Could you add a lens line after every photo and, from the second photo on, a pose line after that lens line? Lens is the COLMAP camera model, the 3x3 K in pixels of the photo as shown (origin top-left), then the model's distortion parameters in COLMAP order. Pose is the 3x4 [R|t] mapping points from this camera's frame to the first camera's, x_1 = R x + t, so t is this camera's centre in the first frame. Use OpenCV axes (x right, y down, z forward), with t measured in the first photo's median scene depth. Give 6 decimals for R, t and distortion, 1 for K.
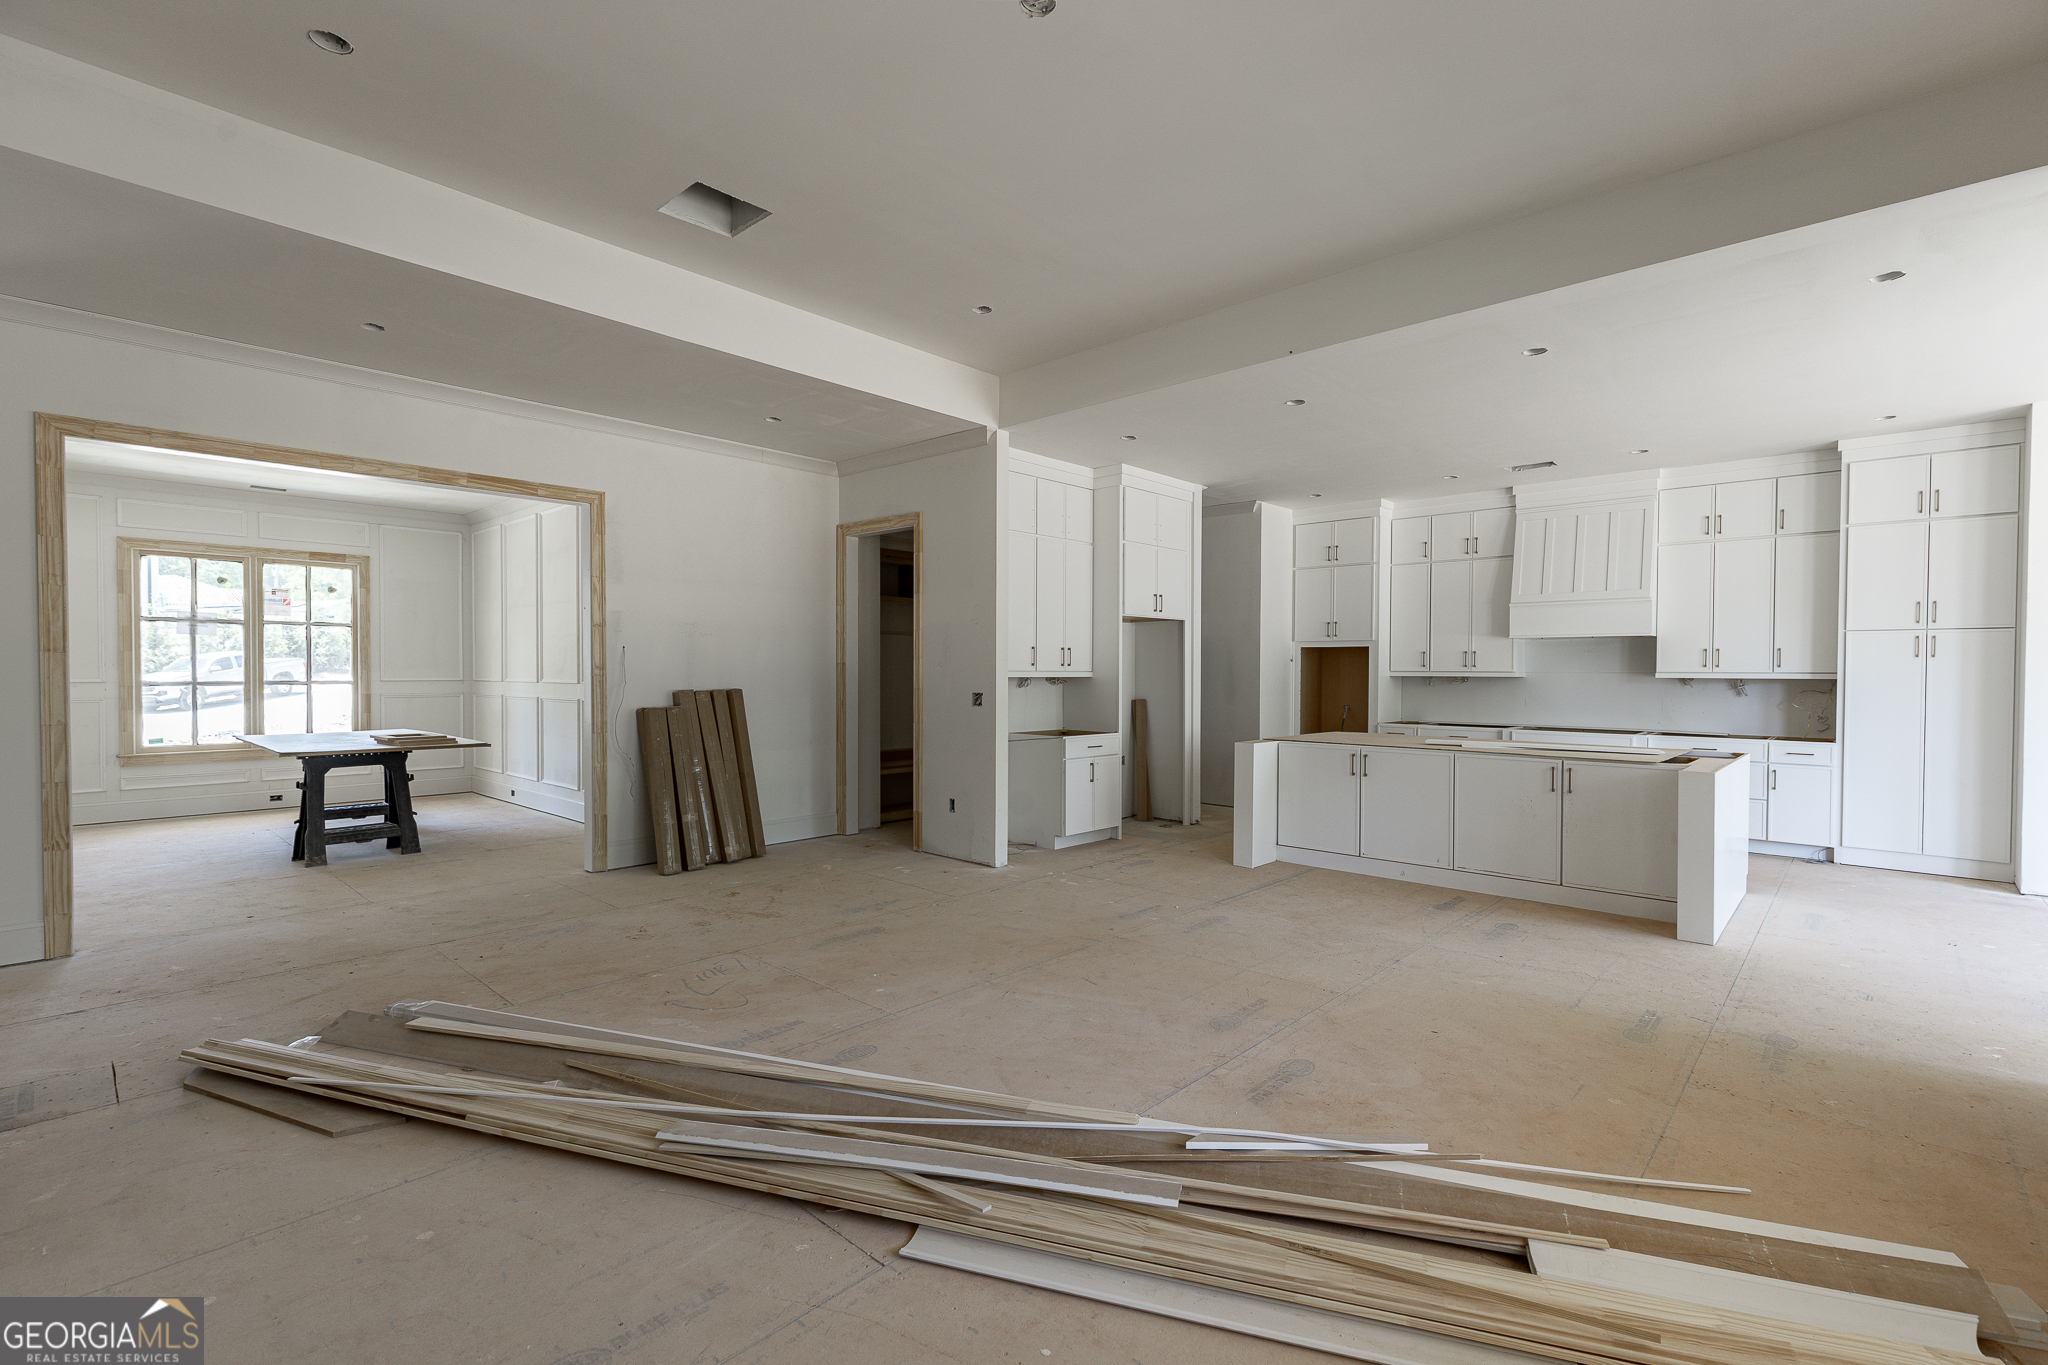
lens RADIAL K [[914.4, 0, 1036.4], [0, 914.4, 685.1], [0, 0, 1]] dist [0.009316, -0.002806]
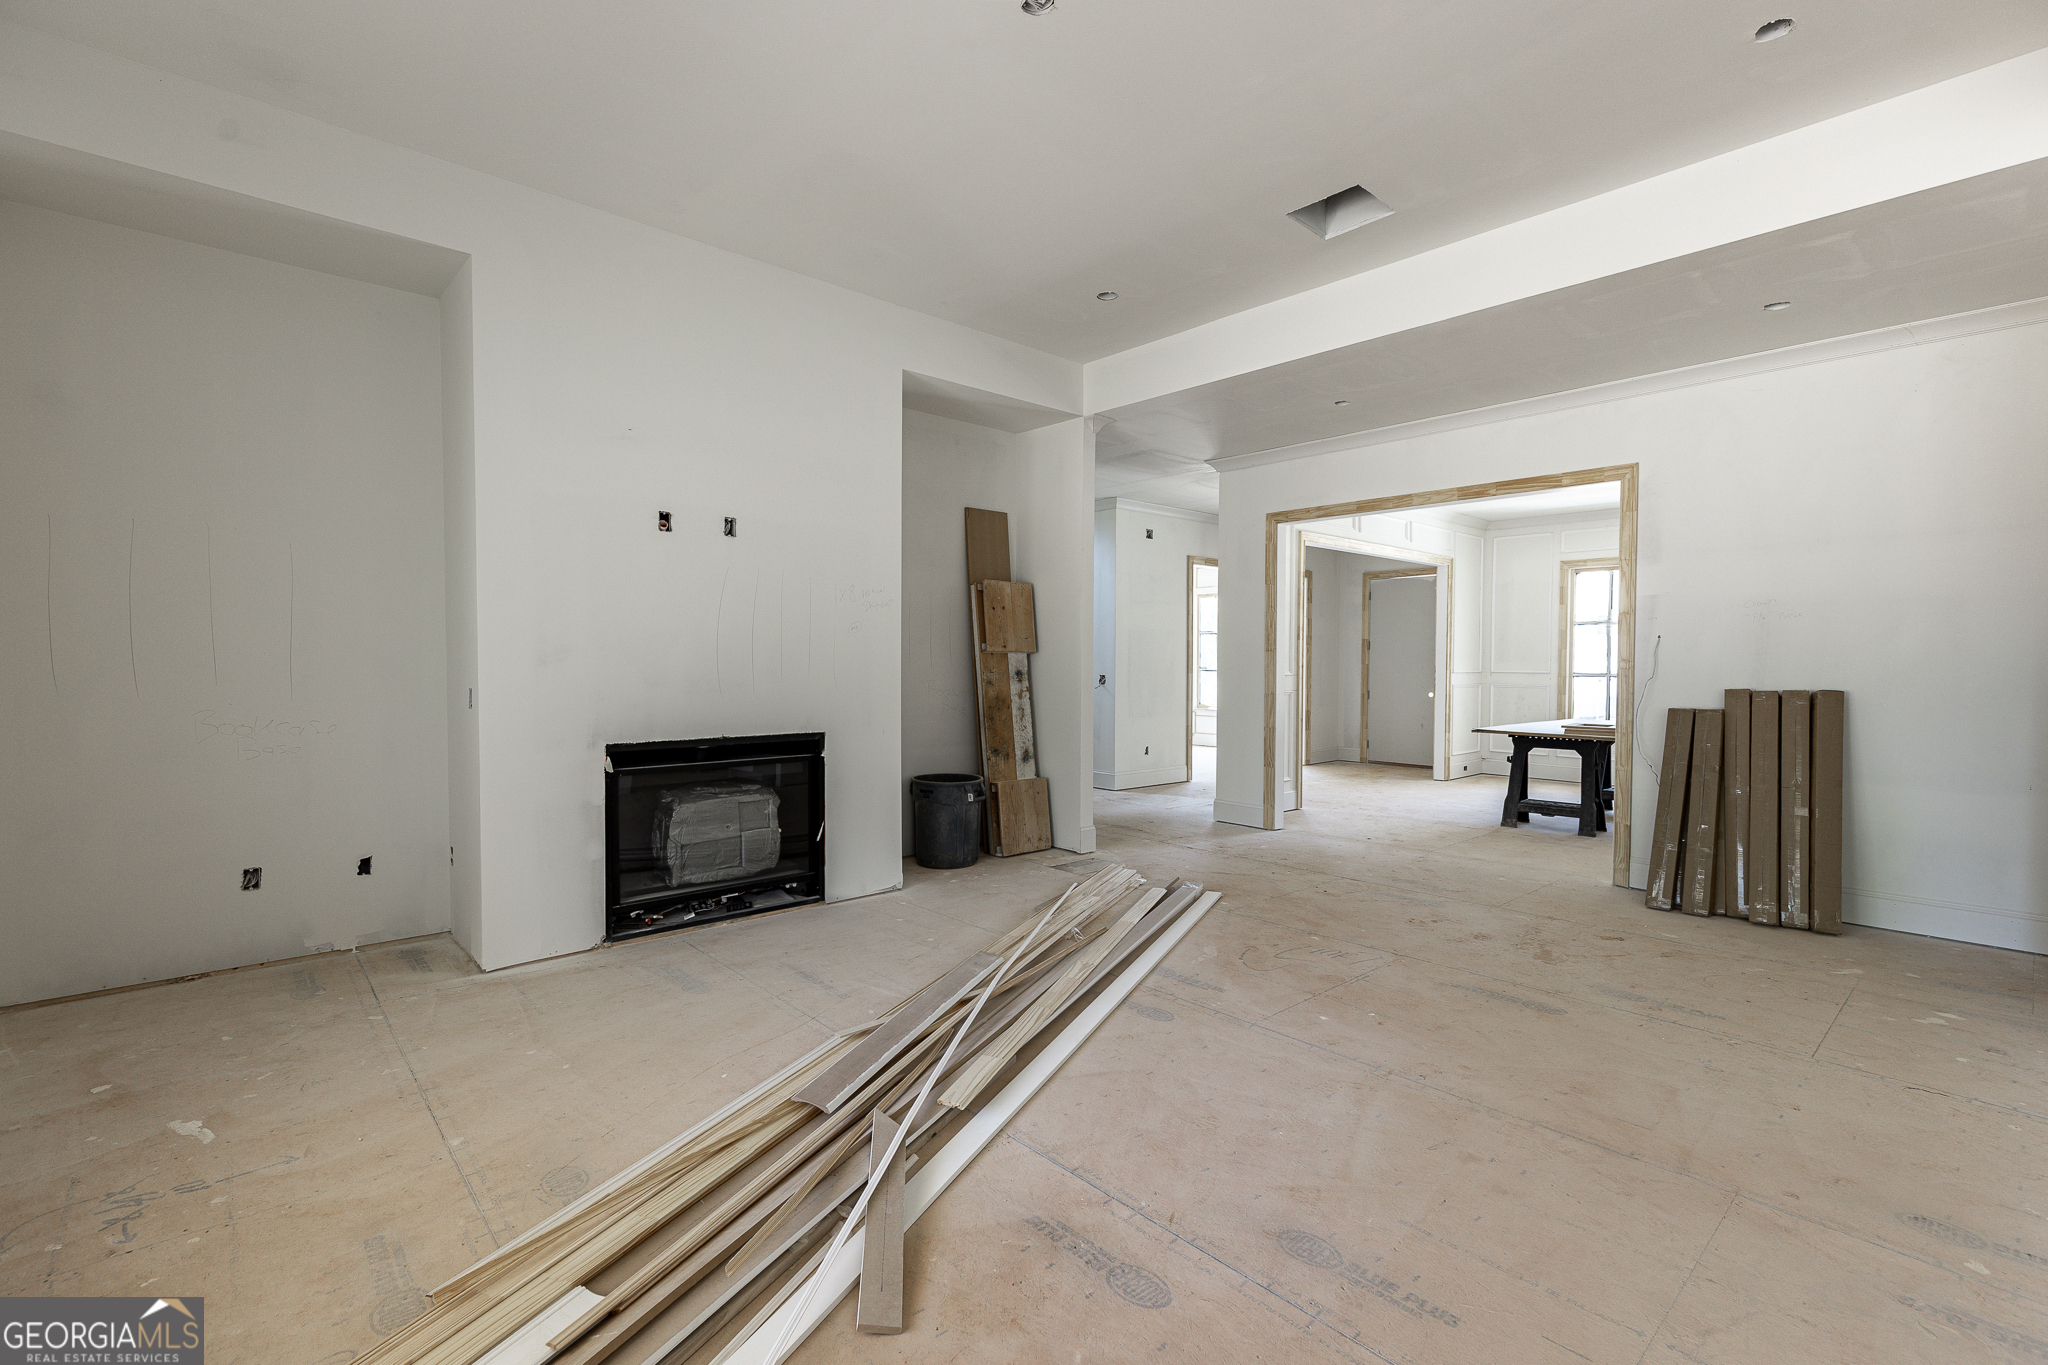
lens RADIAL K [[914.4, 0, 1038.0], [0, 914.4, 687.9], [0, 0, 1]] dist [0.009316, -0.002806]
pose [[-0.087099, 0.026140, -0.995857, 0.419354], [-0.021038, 0.999384, 0.028073, -0.004702], [0.995977, 0.023396, -0.086496, 0.450572]]
